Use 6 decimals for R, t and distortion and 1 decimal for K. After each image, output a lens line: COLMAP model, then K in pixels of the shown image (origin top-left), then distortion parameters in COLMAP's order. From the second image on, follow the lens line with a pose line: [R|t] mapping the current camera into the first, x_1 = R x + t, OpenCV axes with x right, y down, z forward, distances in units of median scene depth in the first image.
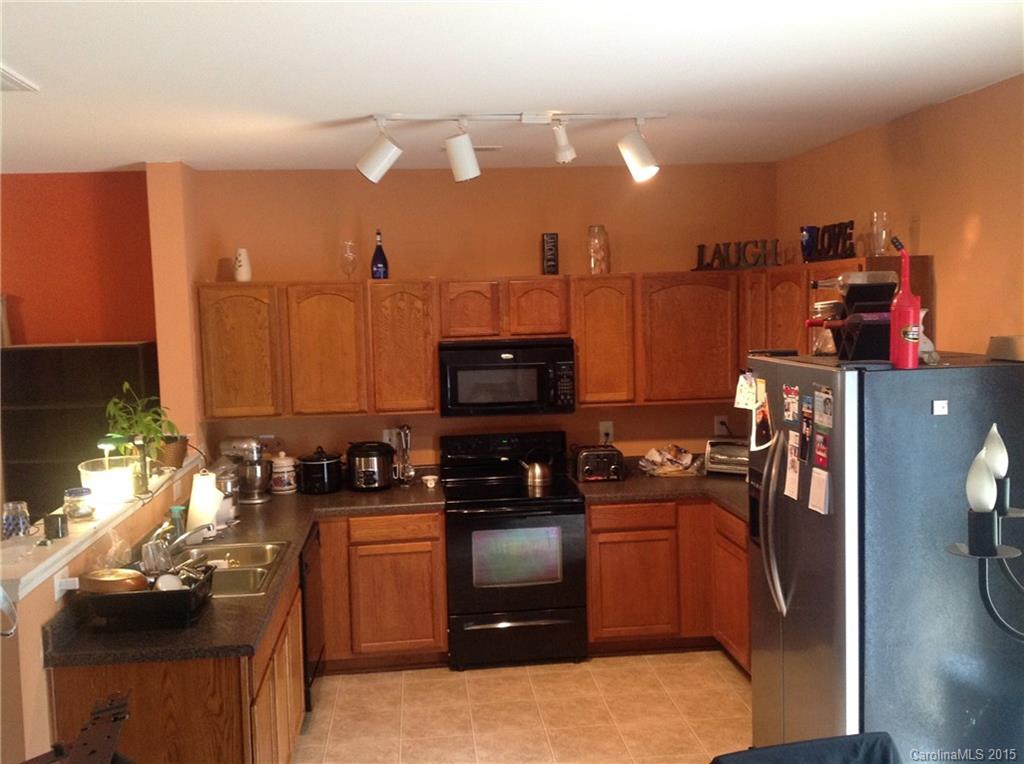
lens RADIAL K [[957.9, 0, 512.0], [0, 957.9, 382.0], [0, 0, 1]] dist [0.095540, -0.176598]
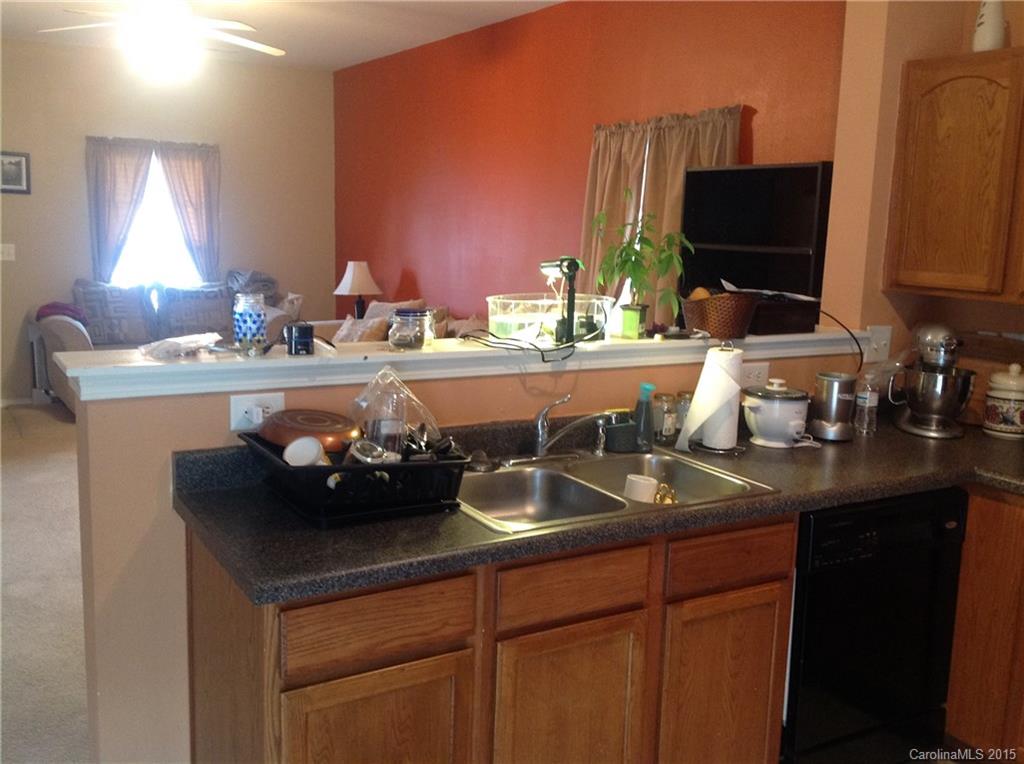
lens RADIAL K [[957.9, 0, 512.0], [0, 957.9, 382.0], [0, 0, 1]] dist [0.095540, -0.176598]
pose [[0.409927, 0.198703, -0.890212, 0.154848], [-0.121236, 0.979193, 0.162737, 0.026930], [0.904025, 0.041216, 0.425487, 0.512827]]
